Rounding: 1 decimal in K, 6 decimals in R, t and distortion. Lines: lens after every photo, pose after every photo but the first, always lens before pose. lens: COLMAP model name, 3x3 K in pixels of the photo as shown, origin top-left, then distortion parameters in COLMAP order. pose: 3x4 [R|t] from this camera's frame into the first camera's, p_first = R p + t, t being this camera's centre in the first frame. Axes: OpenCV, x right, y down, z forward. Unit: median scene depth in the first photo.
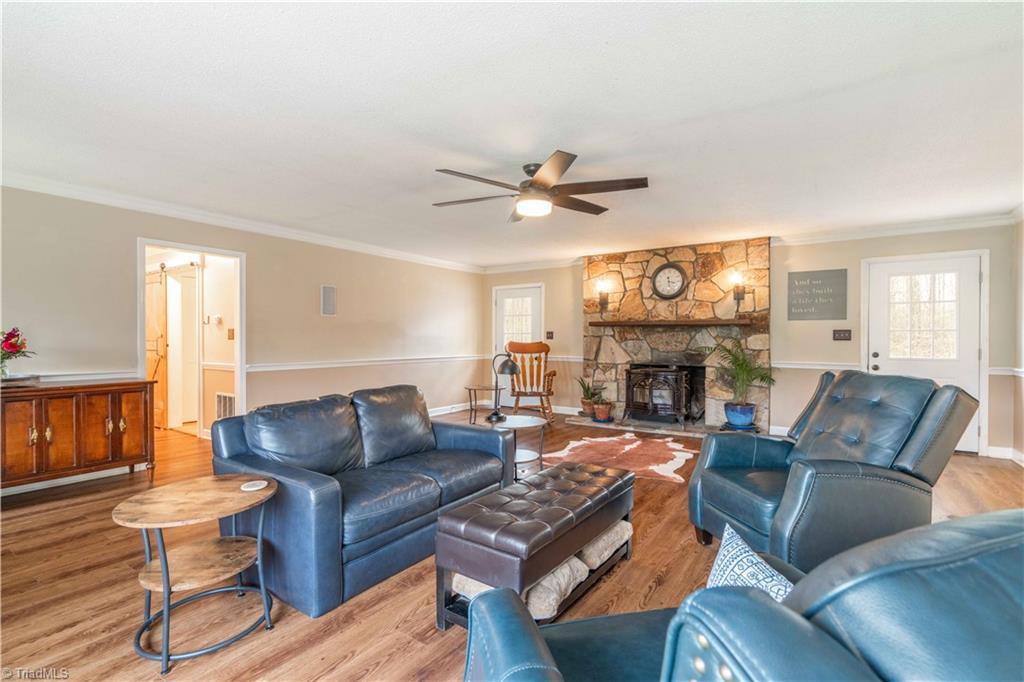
lens RADIAL K [[468.5, 0, 517.4], [0, 468.5, 342.9], [0, 0, 1]] dist [-0.009626, 0.000566]
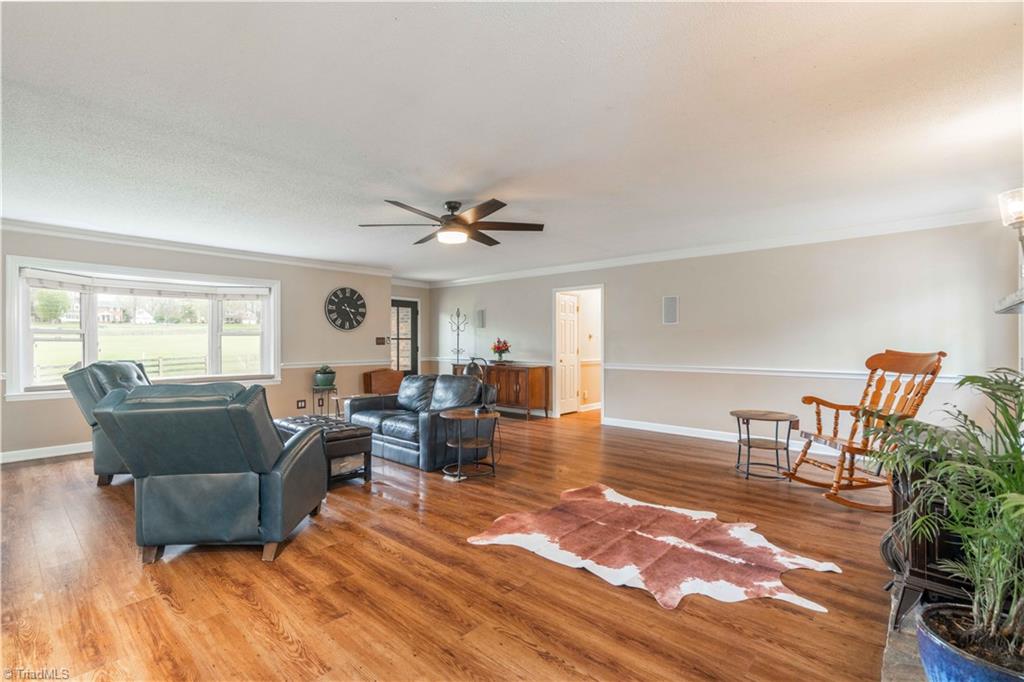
lens RADIAL K [[468.5, 0, 517.4], [0, 468.5, 342.9], [0, 0, 1]] dist [-0.009626, 0.000566]
pose [[-0.126564, -0.002104, -0.991956, 0.668482], [-0.010993, 0.999939, -0.000719, -0.008405], [0.991898, 0.010814, -0.126580, 0.727402]]
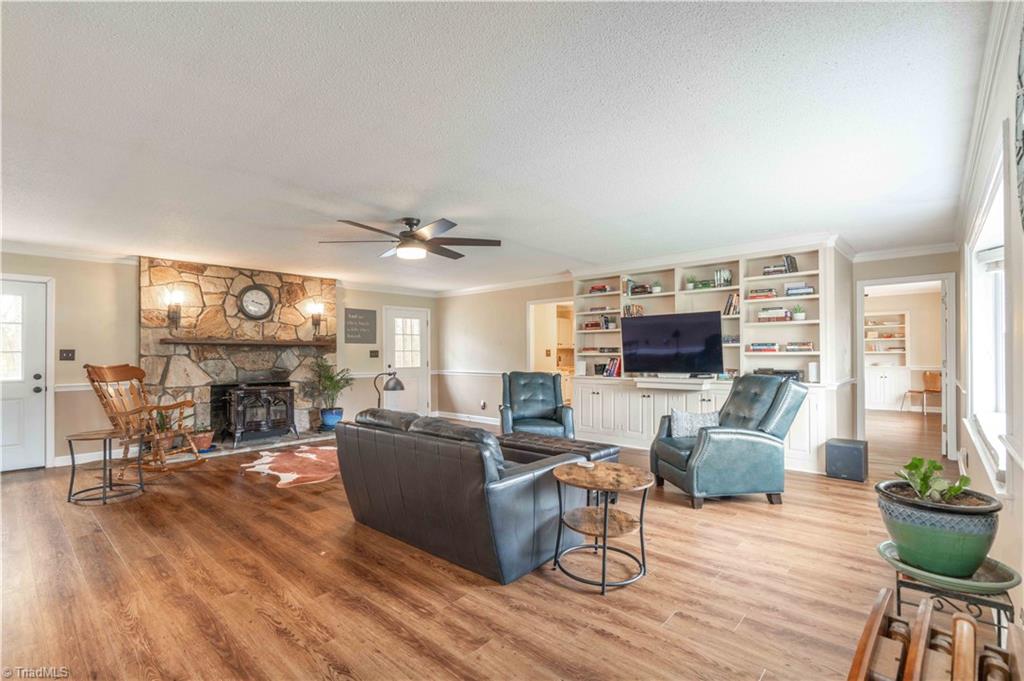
lens RADIAL K [[461.1, 0, 500.2], [0, 461.1, 350.1], [0, 0, 1]] dist [-0.011716, -0.000068]
pose [[0.159150, 0.006158, 0.987235, -0.618858], [0.016753, 0.999820, -0.008937, -0.008061], [-0.987112, 0.017961, 0.159019, 0.316570]]
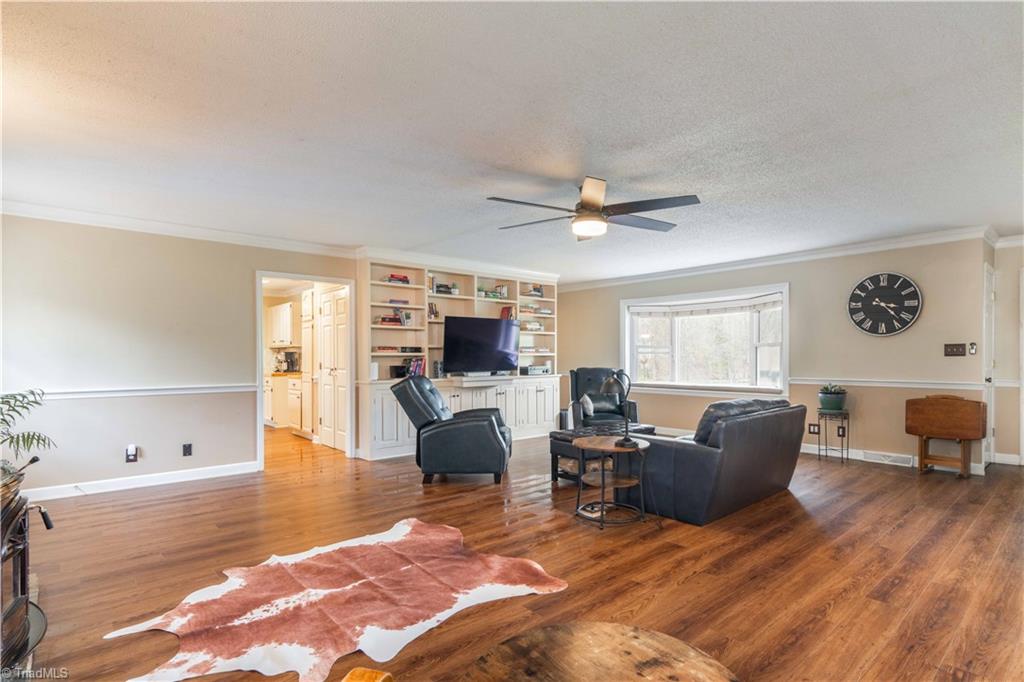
lens RADIAL K [[528.0, 0, 535.8], [0, 528.0, 362.4], [0, 0, 1]] dist [-0.004385, 0.000223]
pose [[-0.970419, -0.003058, 0.241409, -0.071443], [0.002454, 0.999743, 0.022528, -0.011041], [-0.241415, 0.022454, -0.970162, 1.184881]]
